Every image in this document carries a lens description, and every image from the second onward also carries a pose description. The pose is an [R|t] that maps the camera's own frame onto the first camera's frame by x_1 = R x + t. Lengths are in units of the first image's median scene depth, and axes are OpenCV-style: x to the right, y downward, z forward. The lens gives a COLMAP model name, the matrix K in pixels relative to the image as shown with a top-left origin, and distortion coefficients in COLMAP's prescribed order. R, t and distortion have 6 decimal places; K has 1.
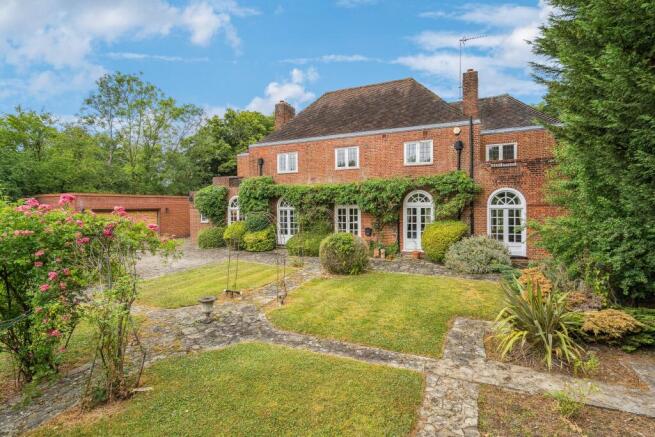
lens RADIAL K [[307.7, 0, 326.8], [0, 307.7, 204.0], [0, 0, 1]] dist [-0.000737, 0.000051]
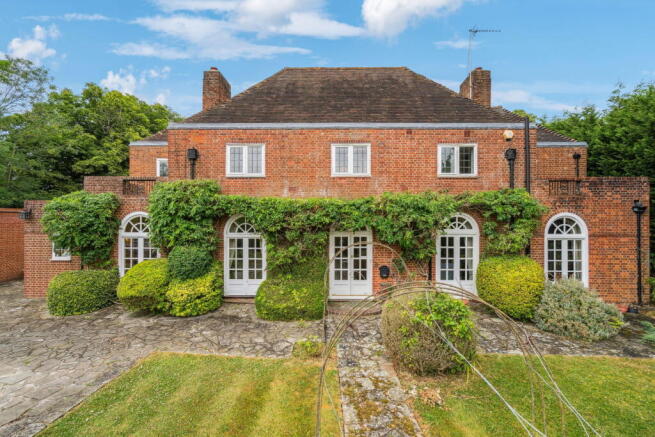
lens RADIAL K [[304.7, 0, 326.2], [0, 304.7, 214.9], [0, 0, 1]] dist [-0.002625, -0.000719]
pose [[0.919431, 0.022176, 0.392625, -0.225924], [-0.014427, 0.999639, -0.022675, -0.015552], [-0.392986, 0.015184, 0.919419, 0.409574]]
